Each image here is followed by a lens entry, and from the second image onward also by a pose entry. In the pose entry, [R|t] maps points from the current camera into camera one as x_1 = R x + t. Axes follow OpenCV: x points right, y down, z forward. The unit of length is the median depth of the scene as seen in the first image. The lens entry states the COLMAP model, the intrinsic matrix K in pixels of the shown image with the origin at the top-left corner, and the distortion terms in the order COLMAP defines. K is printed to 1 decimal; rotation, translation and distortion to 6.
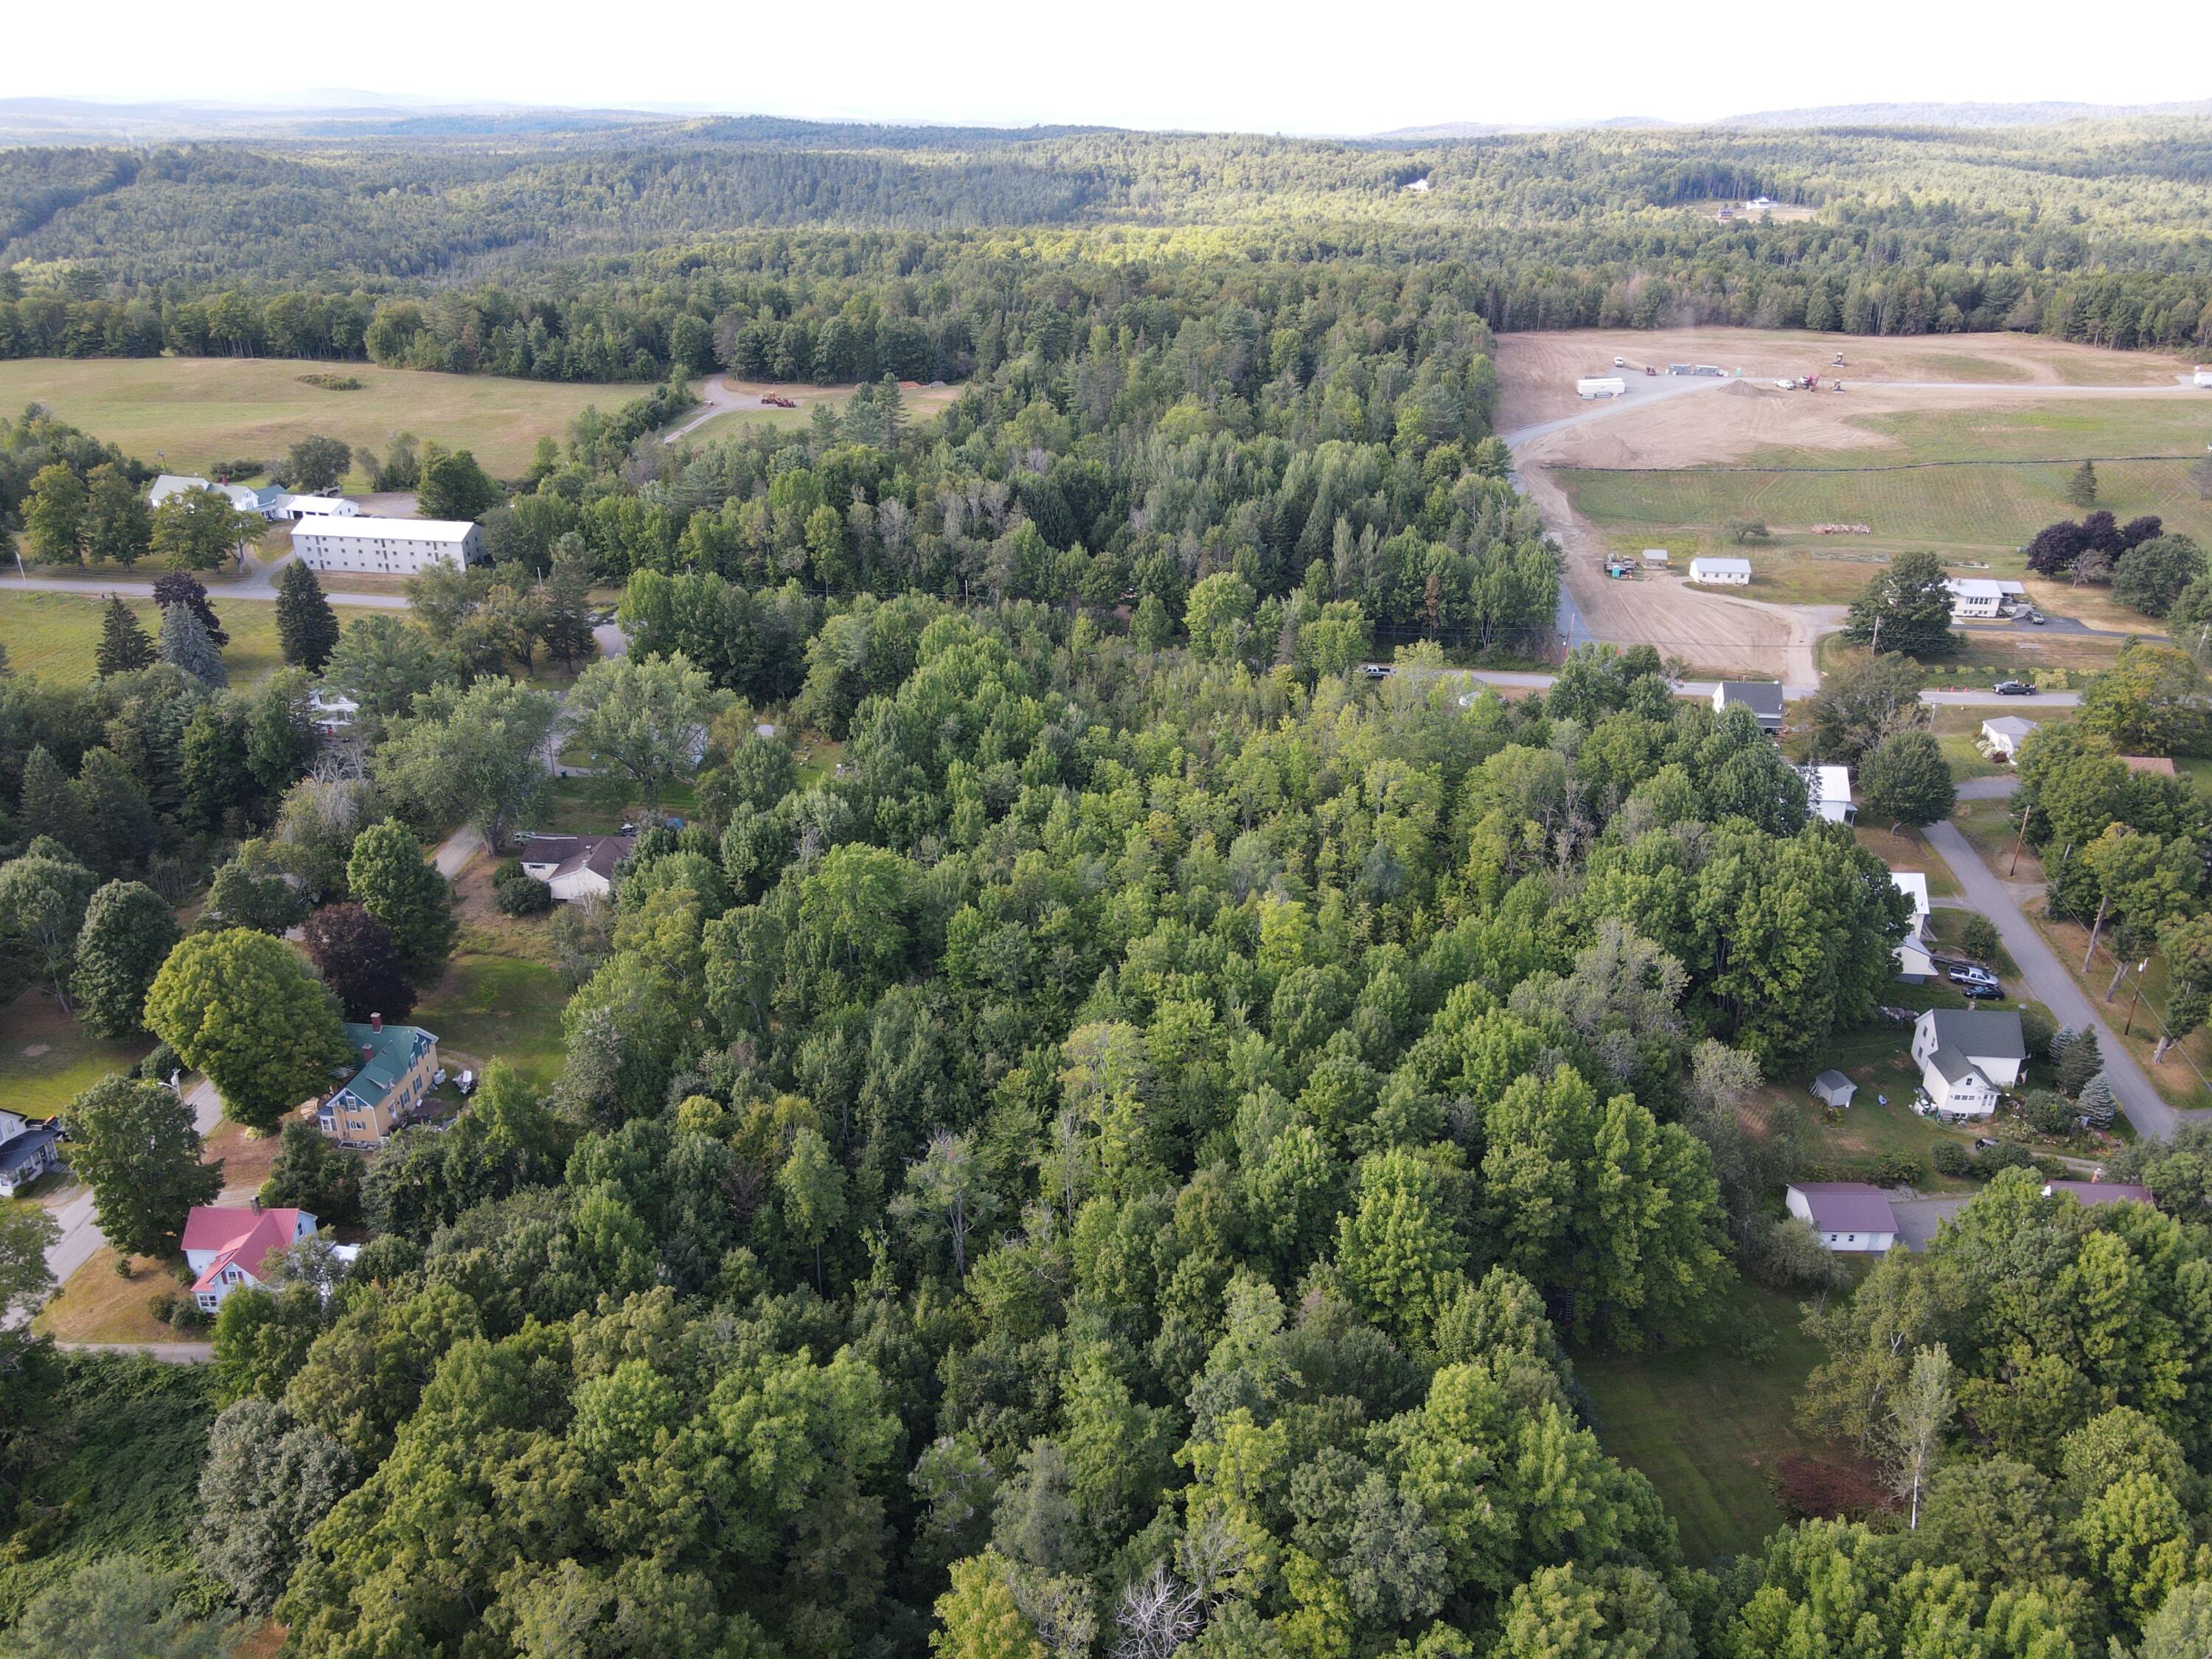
lens RADIAL K [[1612.2, 0, 1093.7], [0, 1612.2, 827.8], [0, 0, 1]] dist [0.008589, 0.010975]
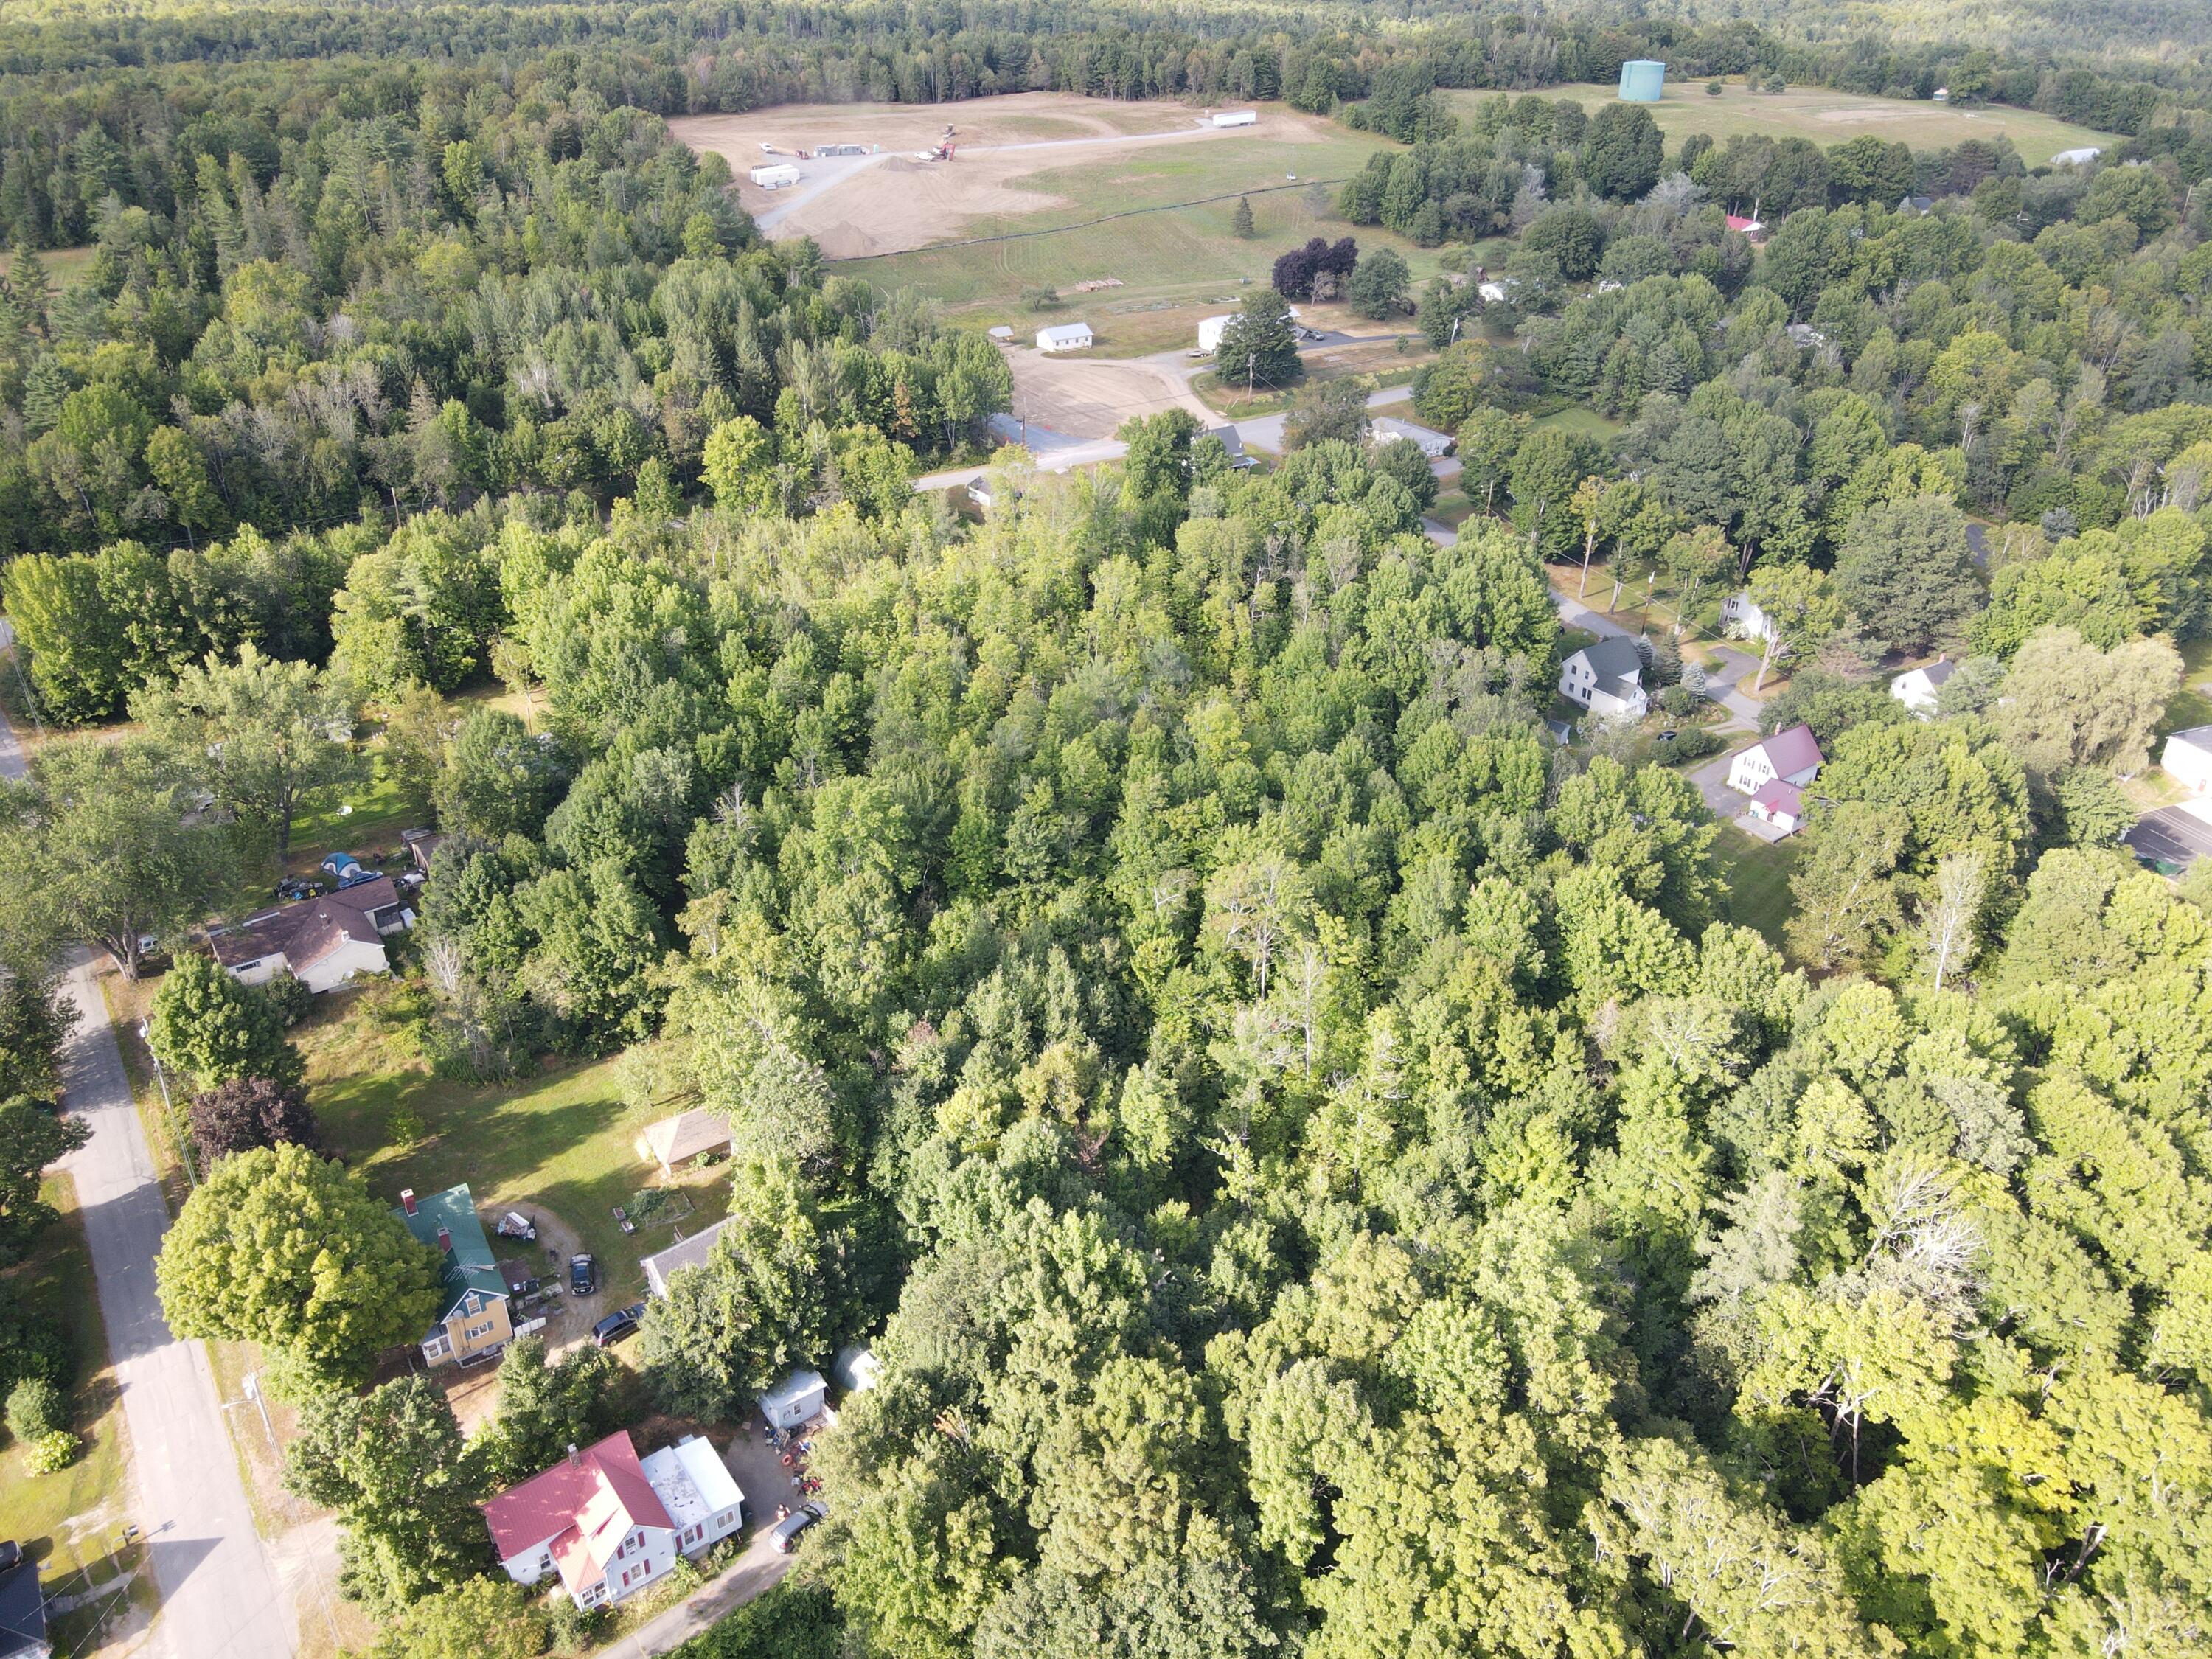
lens RADIAL K [[1612.2, 0, 1090.3], [0, 1612.2, 833.8], [0, 0, 1]] dist [0.008589, 0.010975]
pose [[0.778109, -0.319918, 0.540555, -0.281100], [0.254024, 0.947336, 0.195006, -0.052749], [-0.574473, -0.014422, 0.818397, 0.115103]]
